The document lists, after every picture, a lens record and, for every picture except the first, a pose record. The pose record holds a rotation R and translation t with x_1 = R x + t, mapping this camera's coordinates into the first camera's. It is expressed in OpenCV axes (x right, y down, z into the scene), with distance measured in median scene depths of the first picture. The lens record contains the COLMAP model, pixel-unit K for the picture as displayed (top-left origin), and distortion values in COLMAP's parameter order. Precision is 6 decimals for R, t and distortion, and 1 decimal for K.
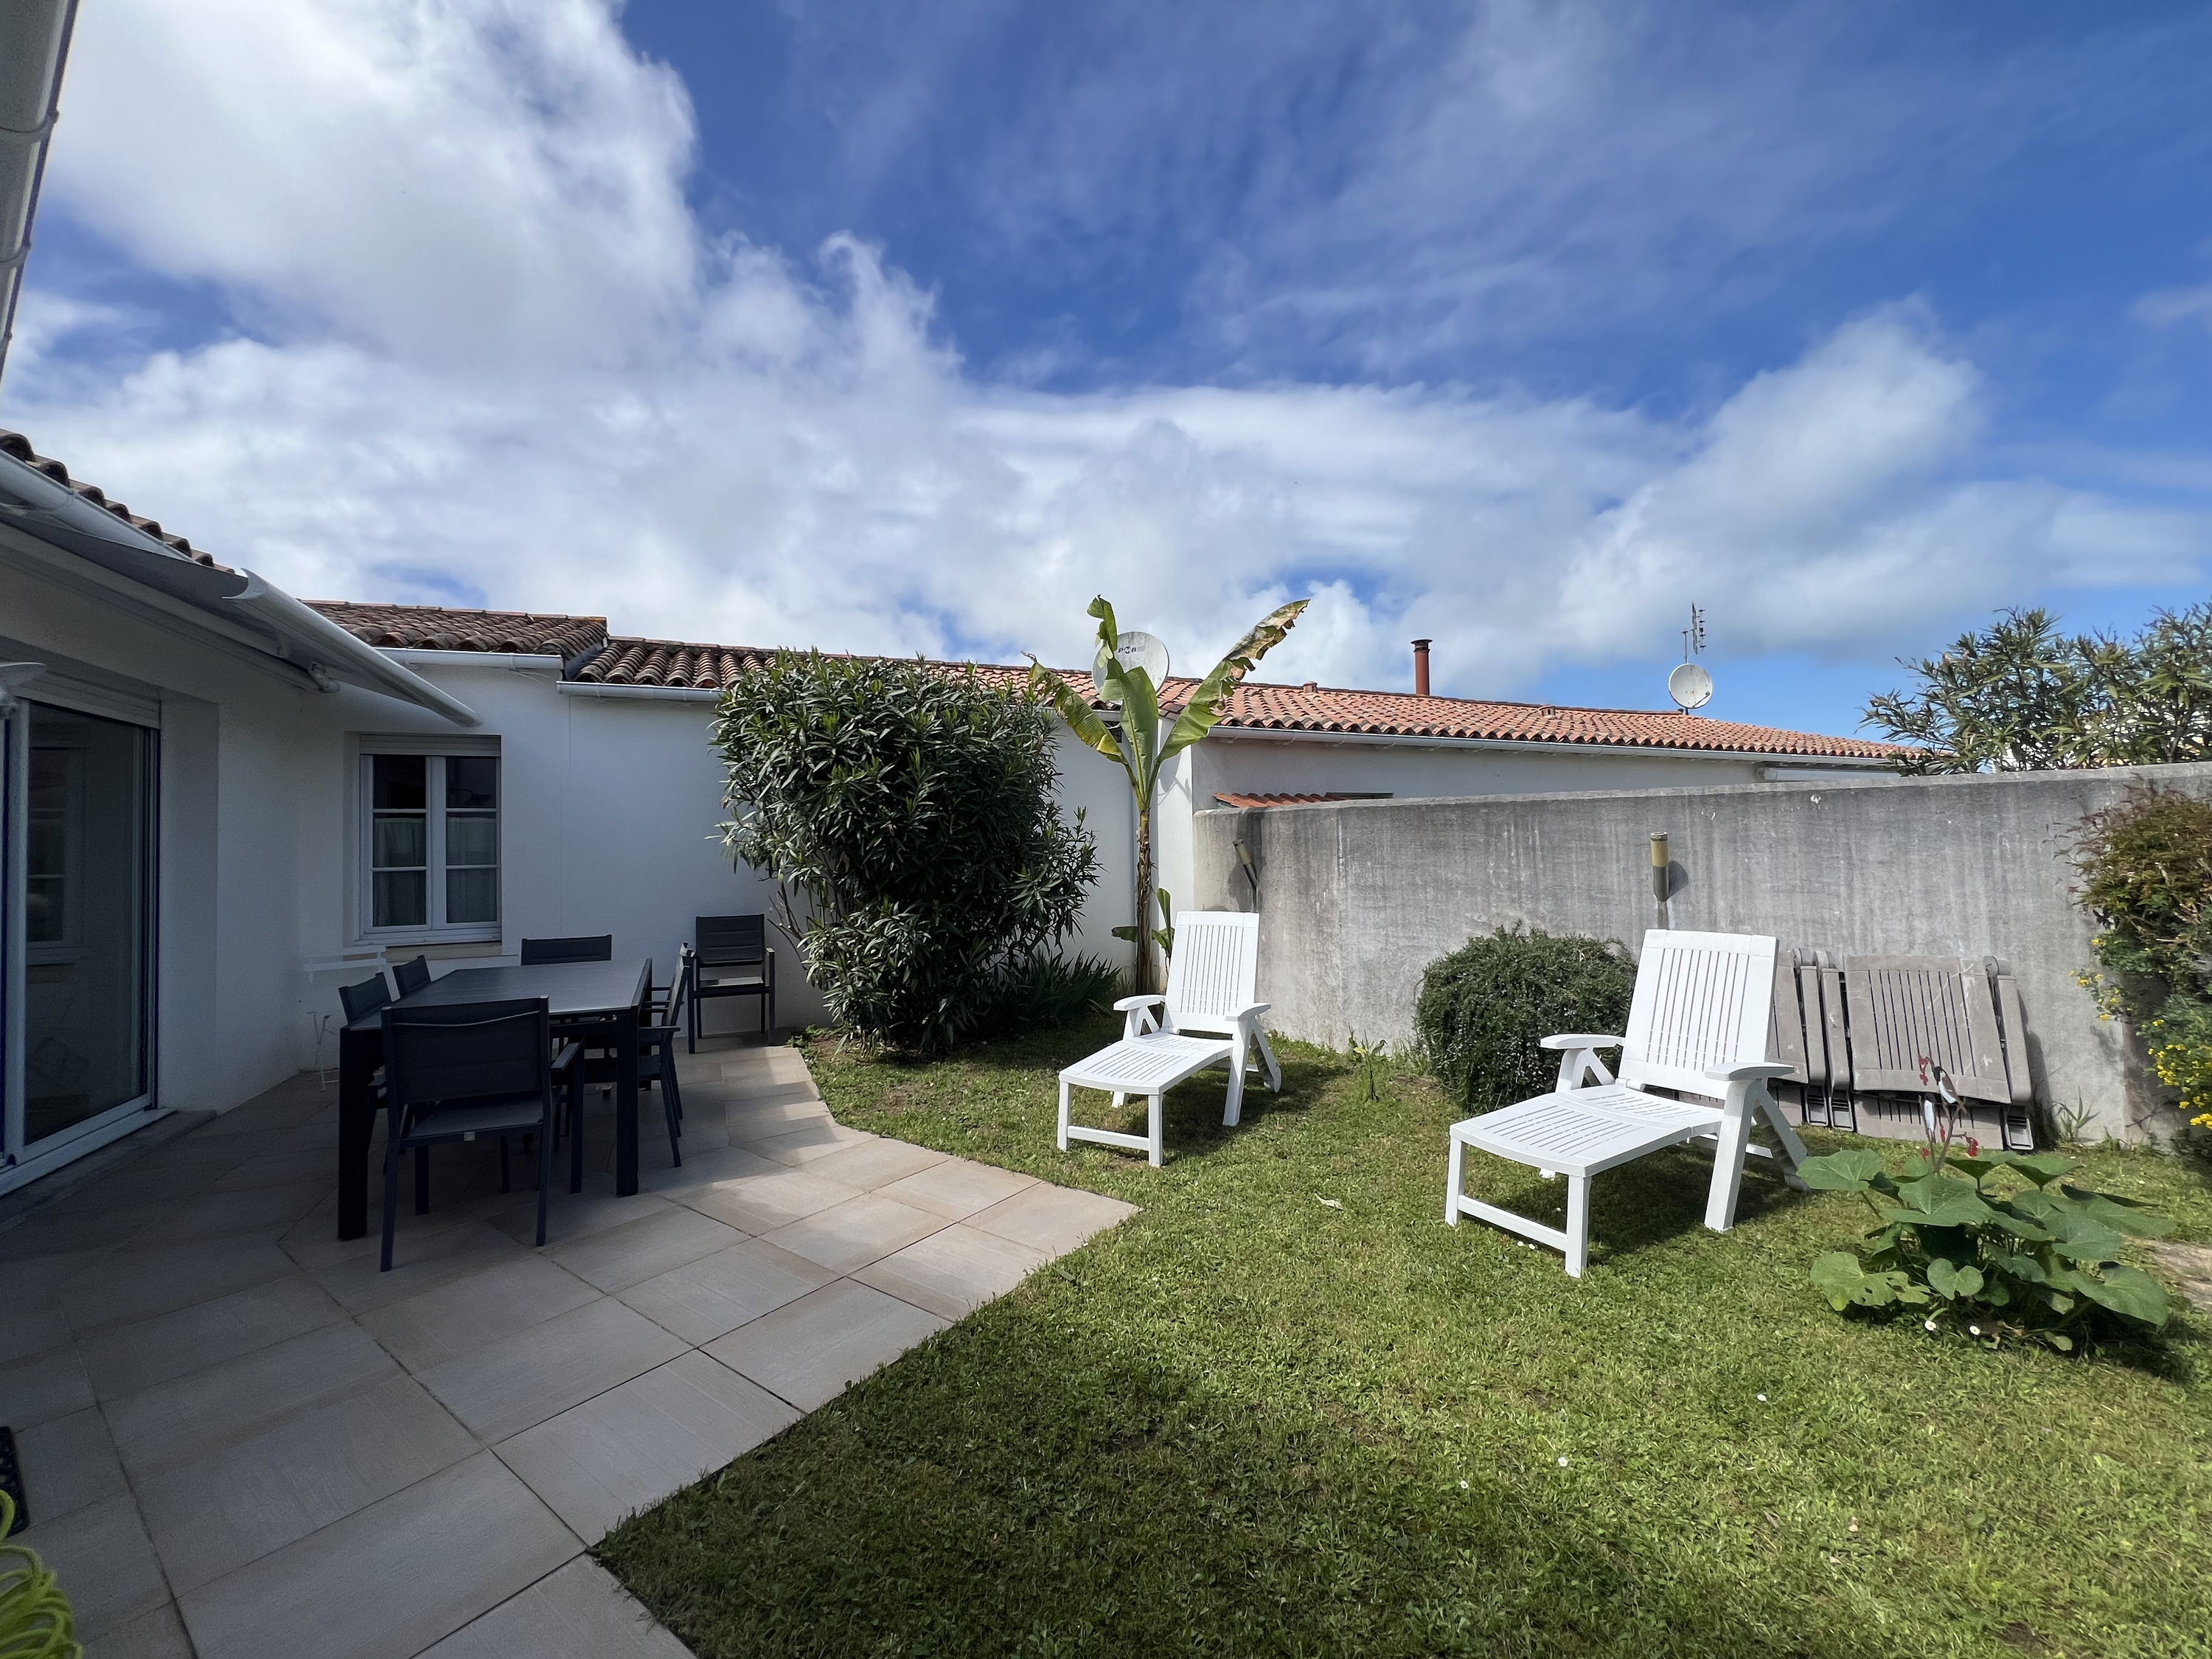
lens RADIAL K [[898.6, 0, 1092.0], [0, 898.6, 820.8], [0, 0, 1]] dist [-0.001709, -0.000248]
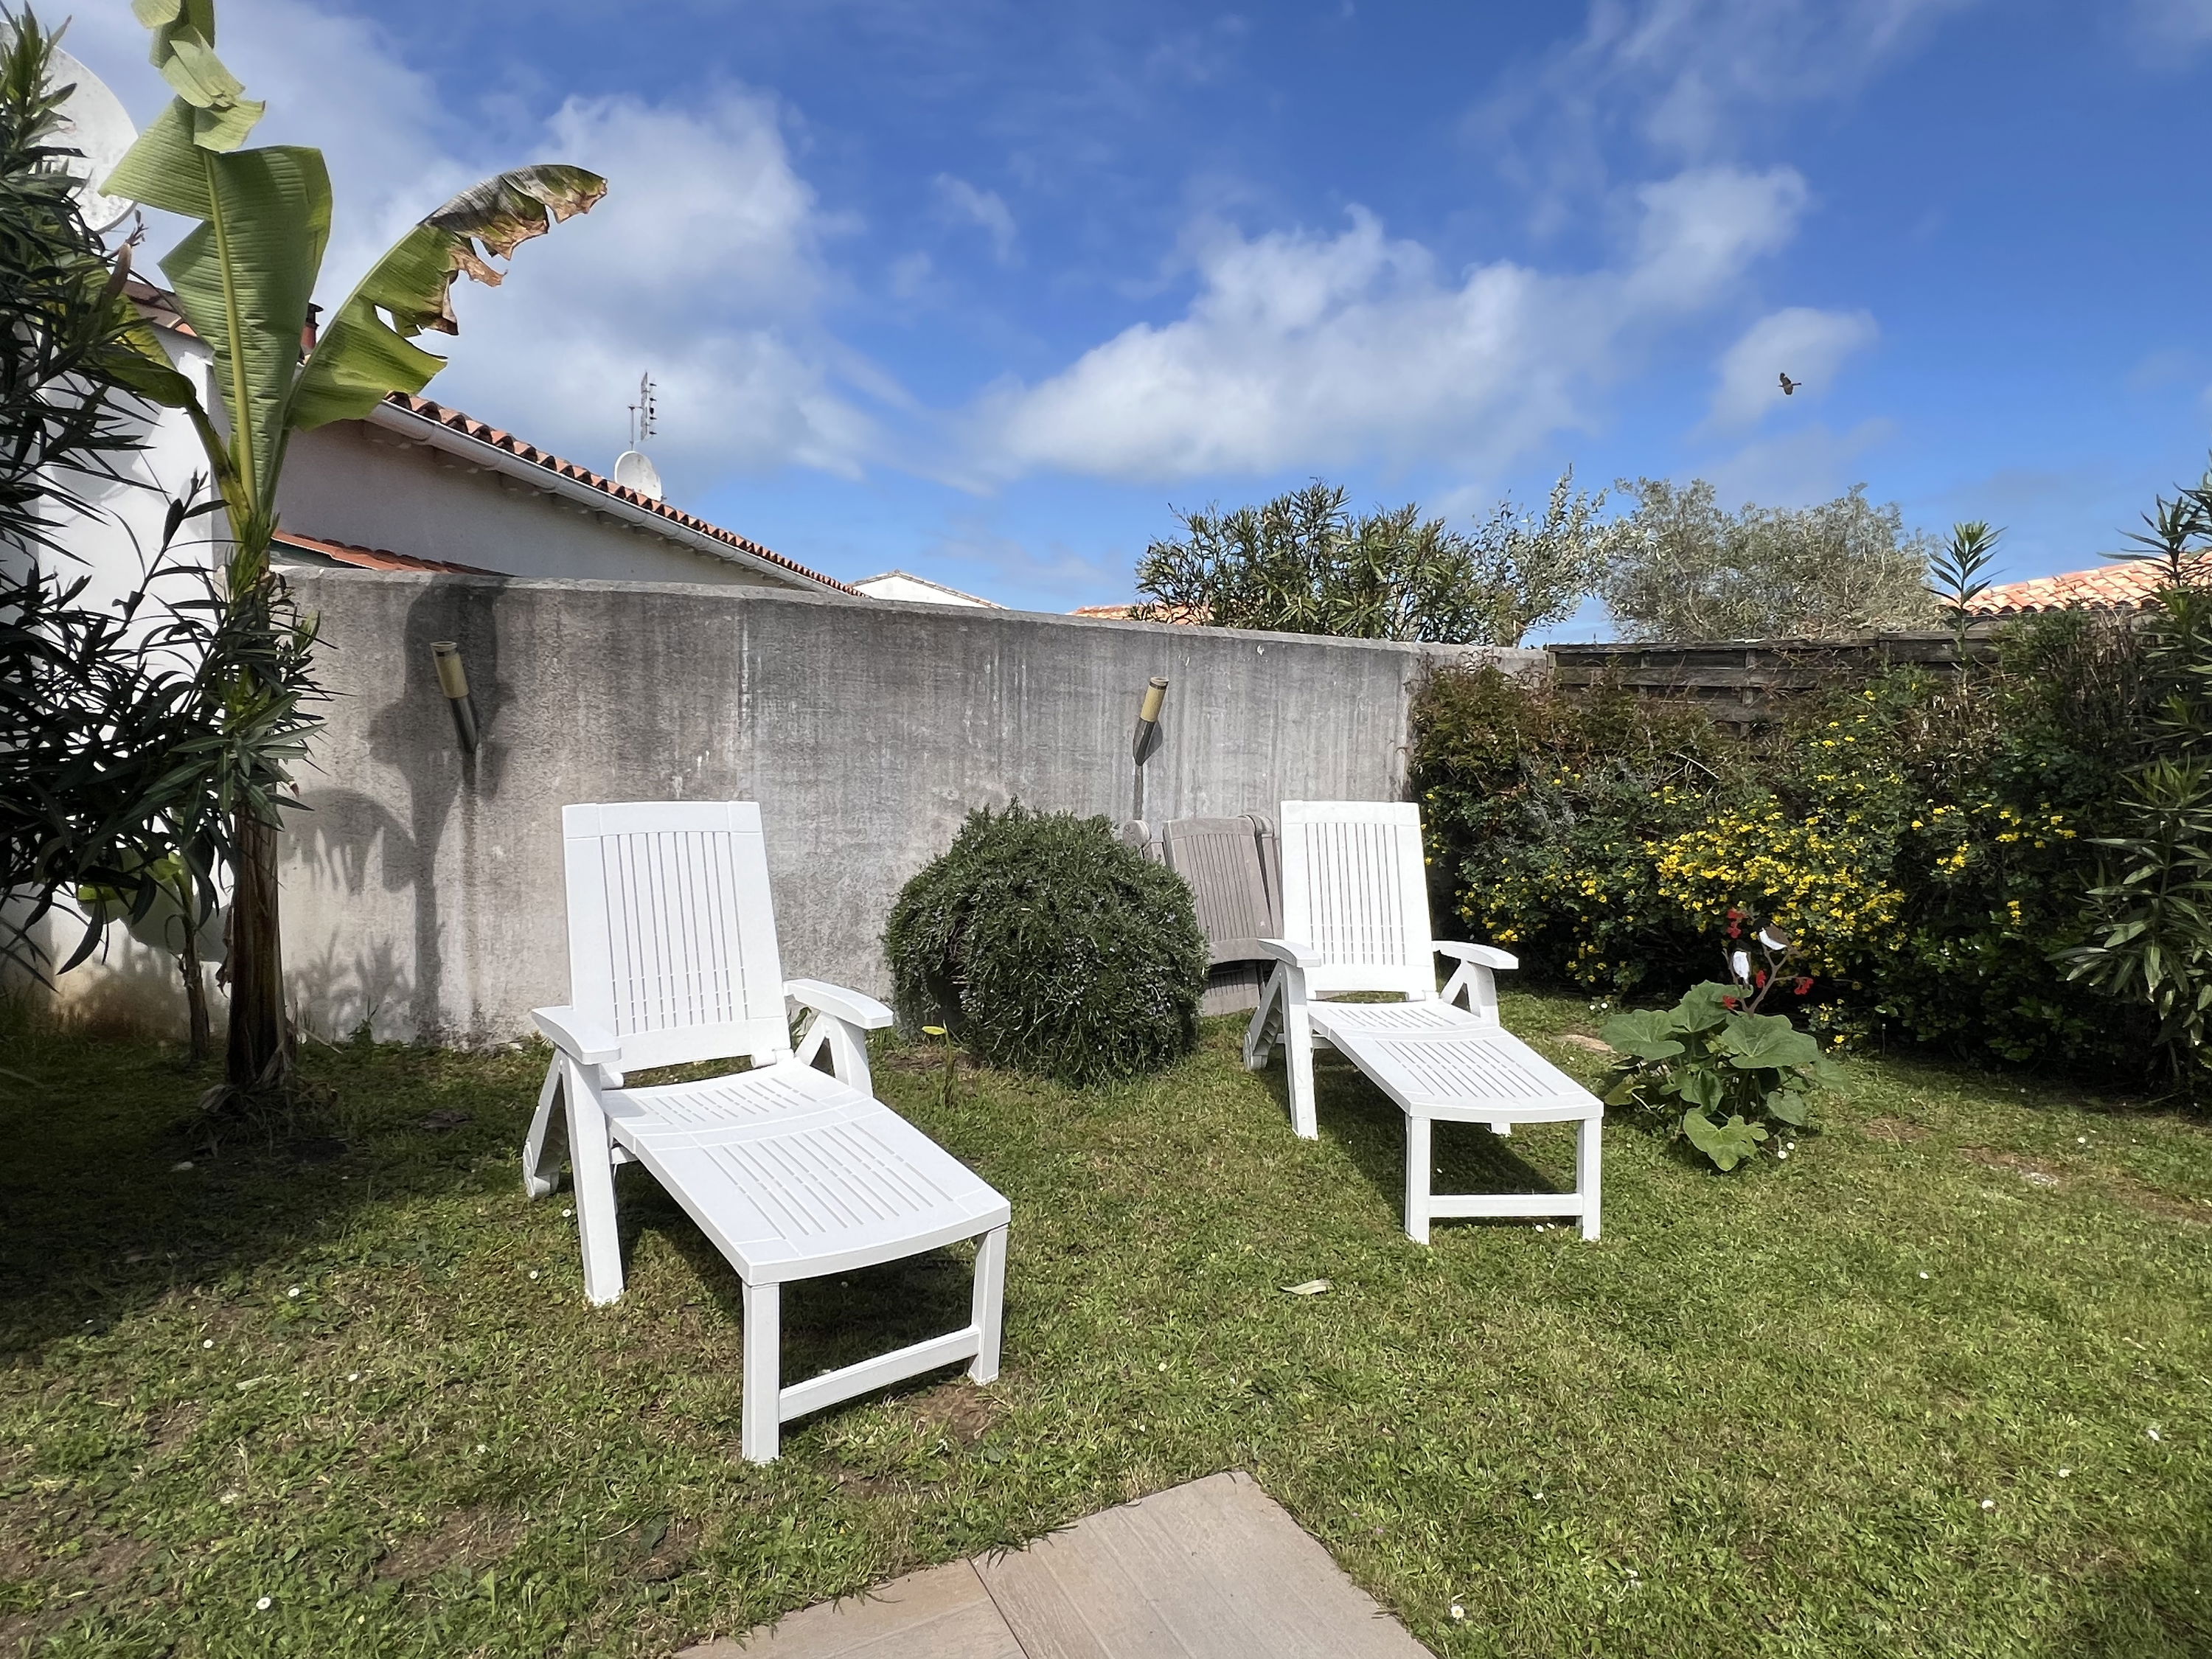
lens RADIAL K [[1194.3, 0, 1099.2], [0, 1194.3, 834.1], [0, 0, 1]] dist [0.000713, -0.000082]
pose [[0.414985, -0.066864, 0.907368, -0.339877], [-0.068339, 0.992188, 0.104369, 0.042265], [-0.907258, -0.105320, 0.407173, 0.592902]]
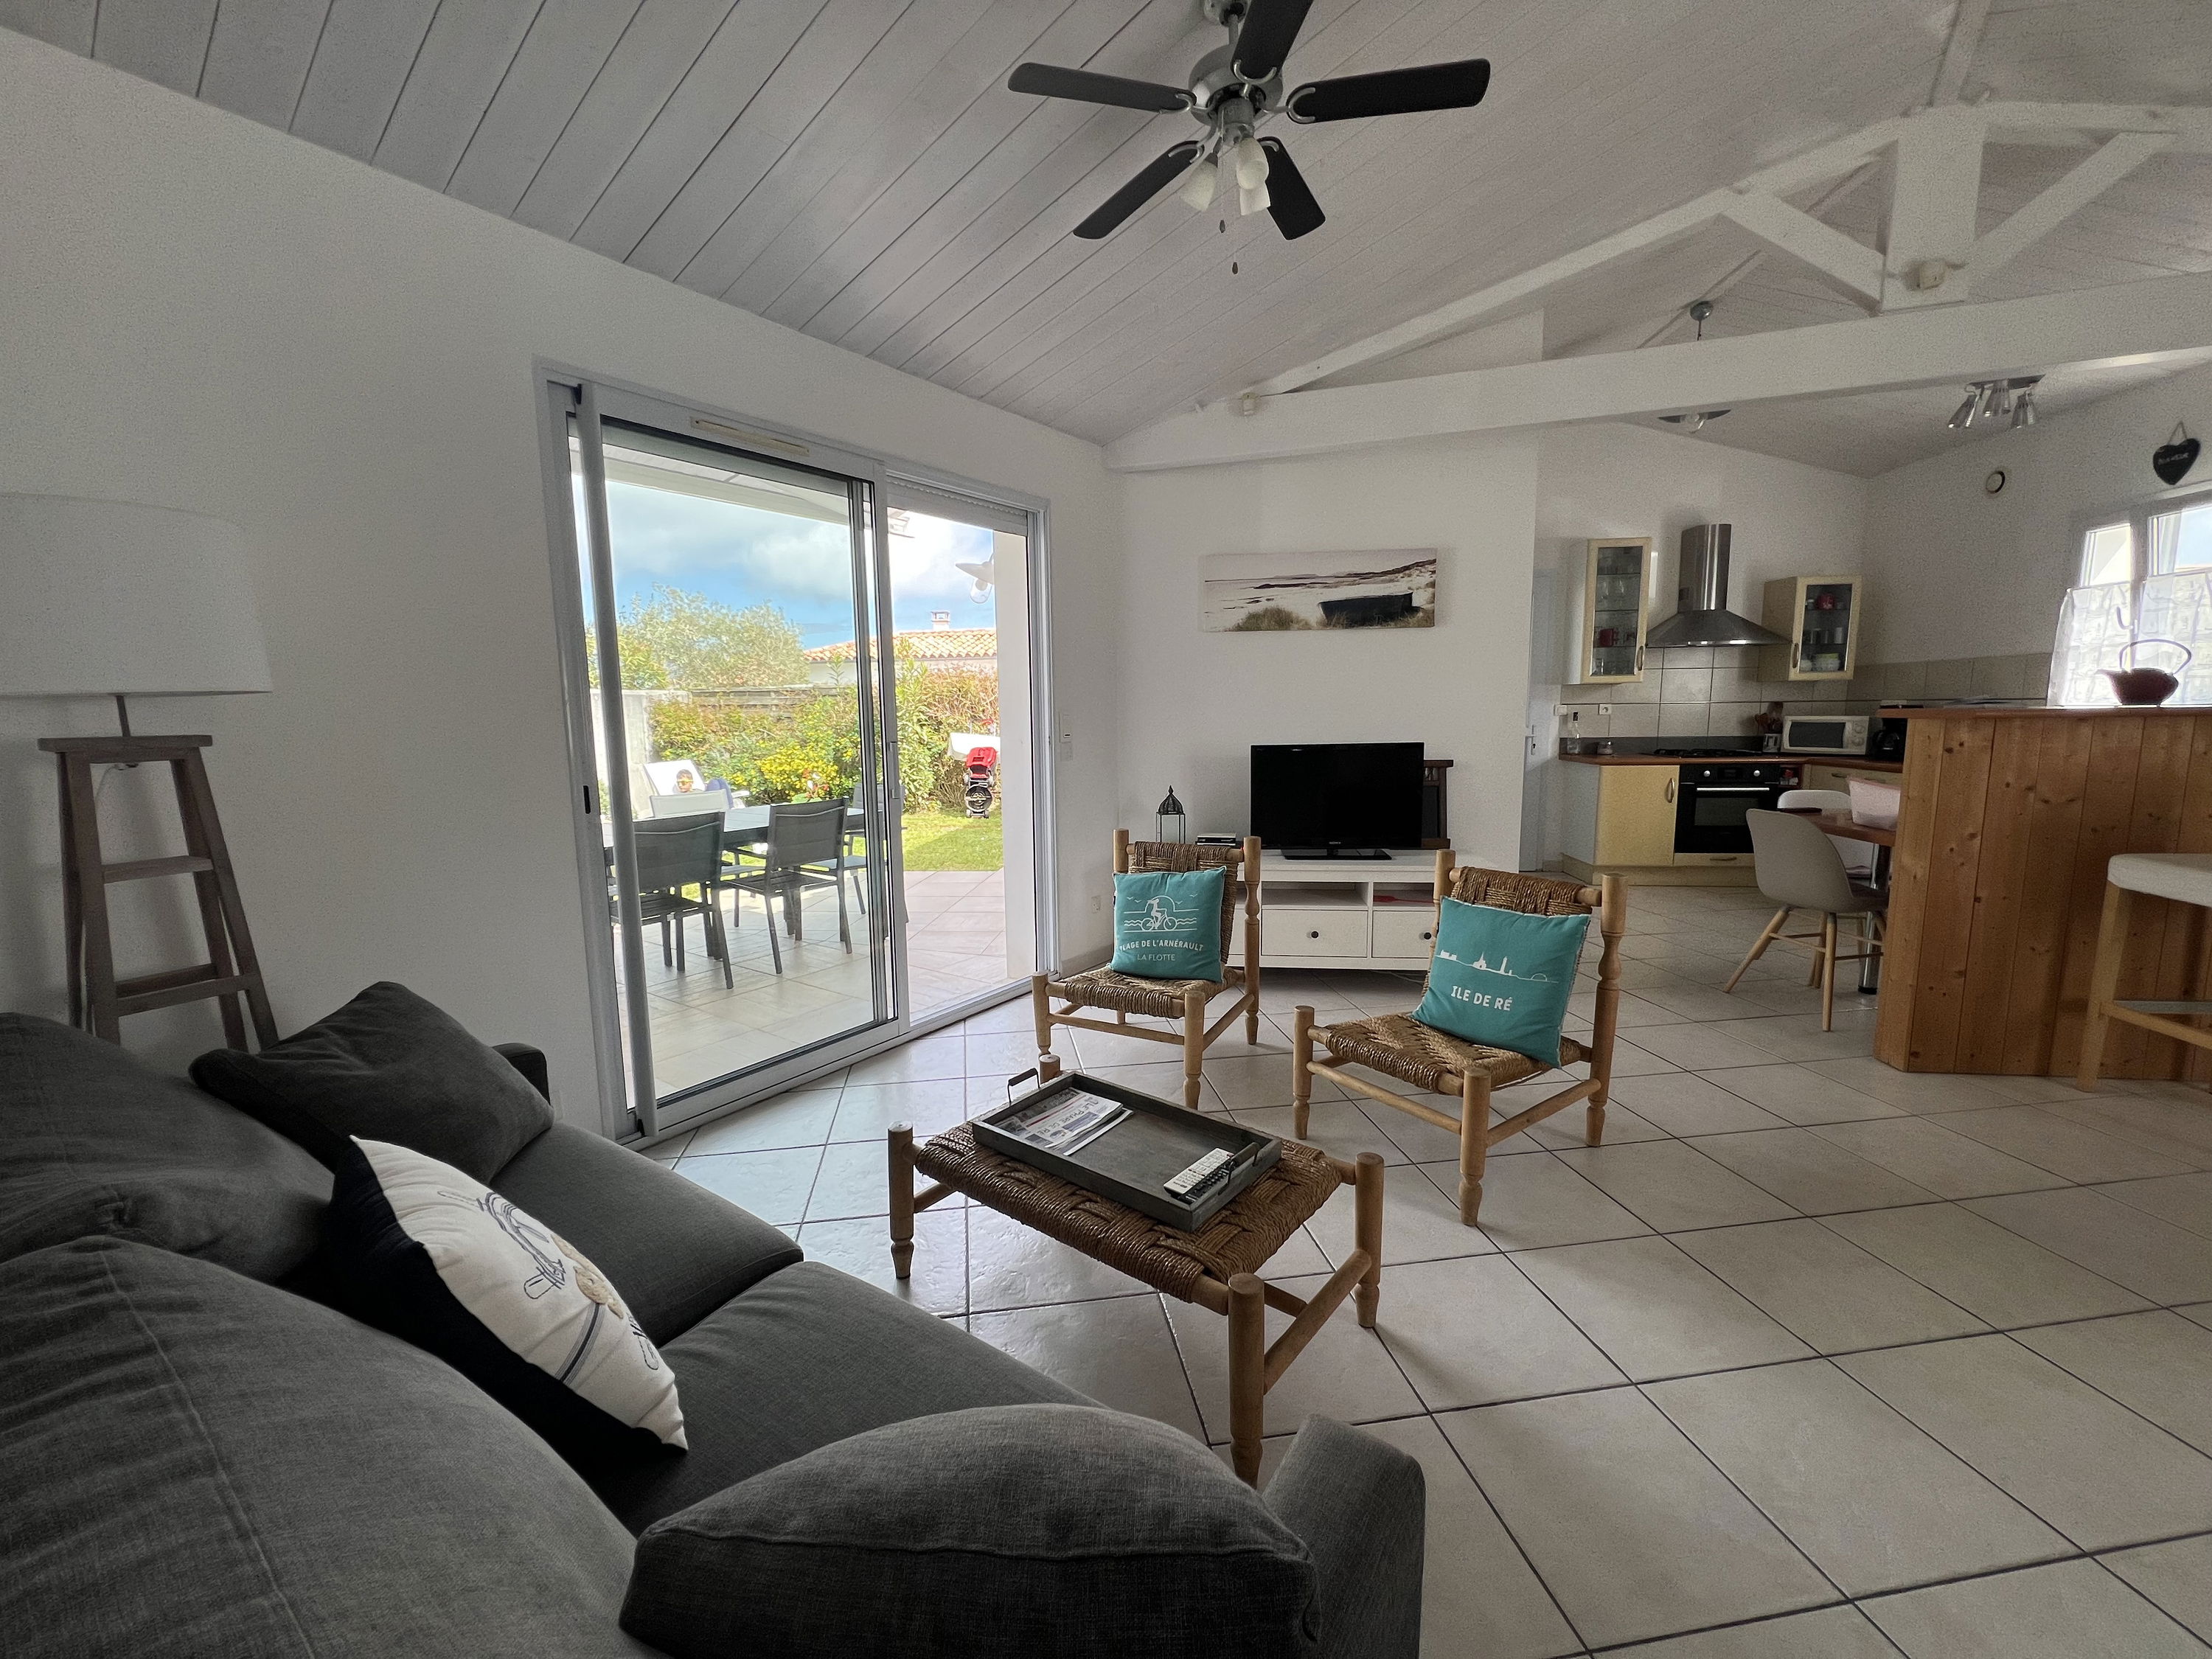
lens RADIAL K [[884.4, 0, 1097.7], [0, 884.4, 822.0], [0, 0, 1]] dist [-0.001213, -0.000055]
pose [[-0.494470, -0.084599, 0.865068, -1.548960], [0.000787, 0.995208, 0.097776, 0.062048], [-0.869194, 0.049028, -0.492034, 0.940999]]
